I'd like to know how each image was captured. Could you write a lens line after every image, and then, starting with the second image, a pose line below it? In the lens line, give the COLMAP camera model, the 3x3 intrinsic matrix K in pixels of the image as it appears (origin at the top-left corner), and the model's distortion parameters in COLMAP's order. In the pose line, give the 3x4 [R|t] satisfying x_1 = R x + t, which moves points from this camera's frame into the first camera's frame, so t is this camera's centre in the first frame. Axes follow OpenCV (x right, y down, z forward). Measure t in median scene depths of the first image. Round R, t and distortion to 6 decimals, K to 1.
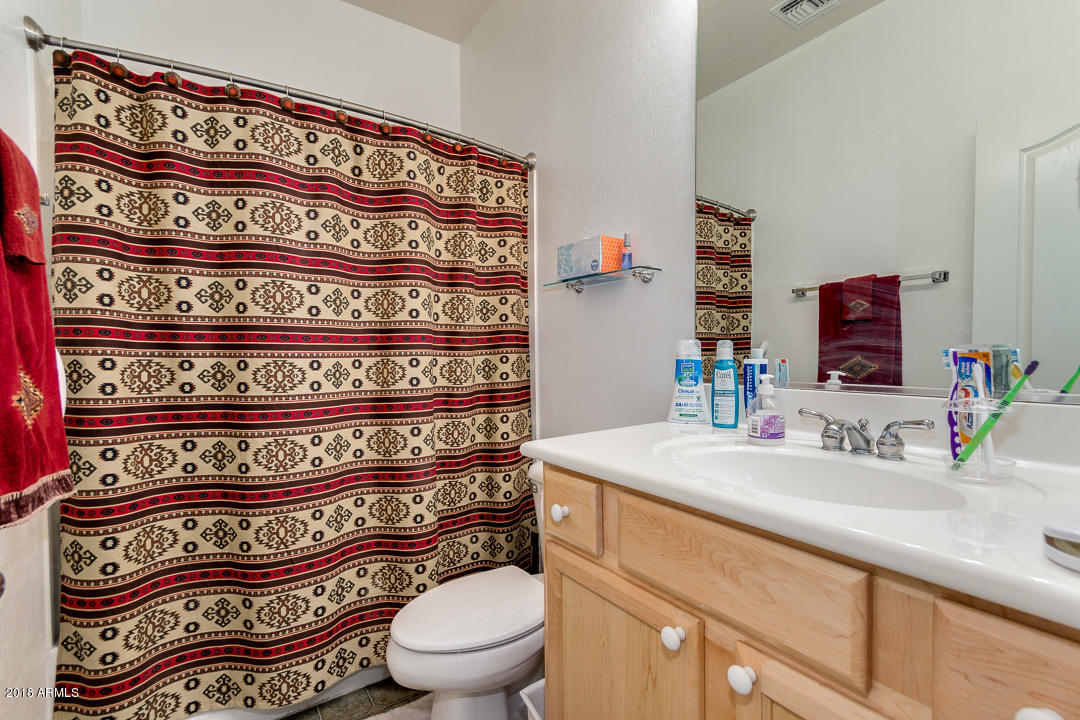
lens RADIAL K [[516.1, 0, 533.1], [0, 516.1, 362.0], [0, 0, 1]] dist [0.006174, 0.001085]
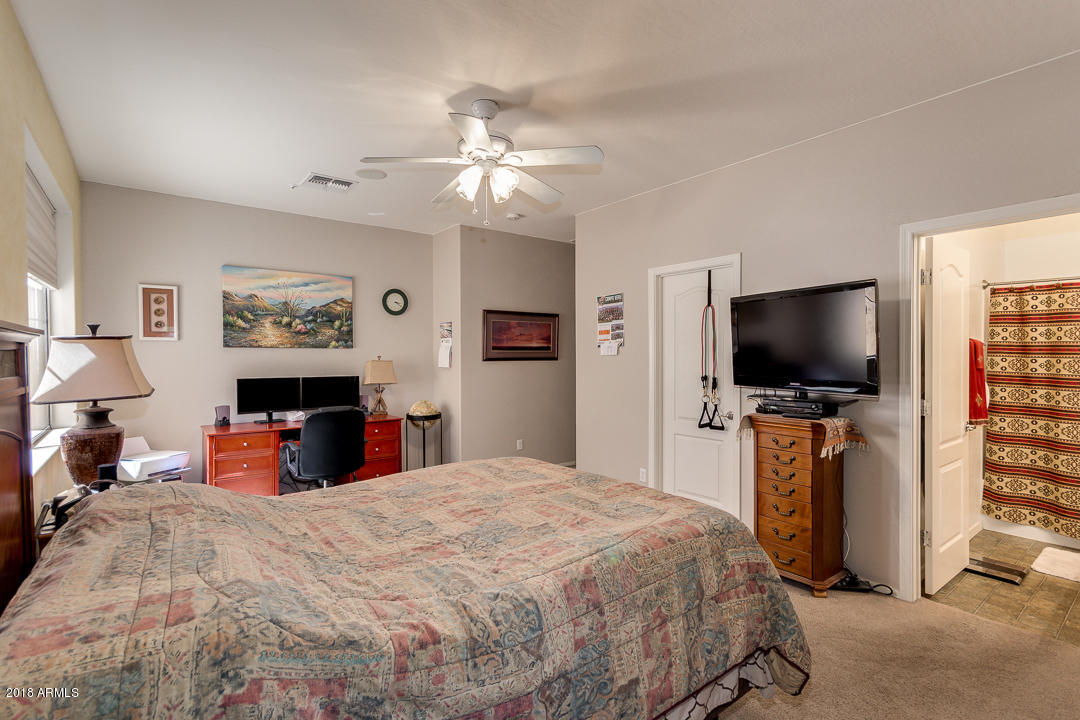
lens RADIAL K [[516.1, 0, 556.5], [0, 516.1, 363.2], [0, 0, 1]] dist [0.006174, 0.001085]
pose [[0.118672, 0.024260, -0.992637, 1.687454], [-0.022961, 0.999501, 0.021683, -0.143291], [0.992668, 0.020219, 0.119170, -1.757891]]
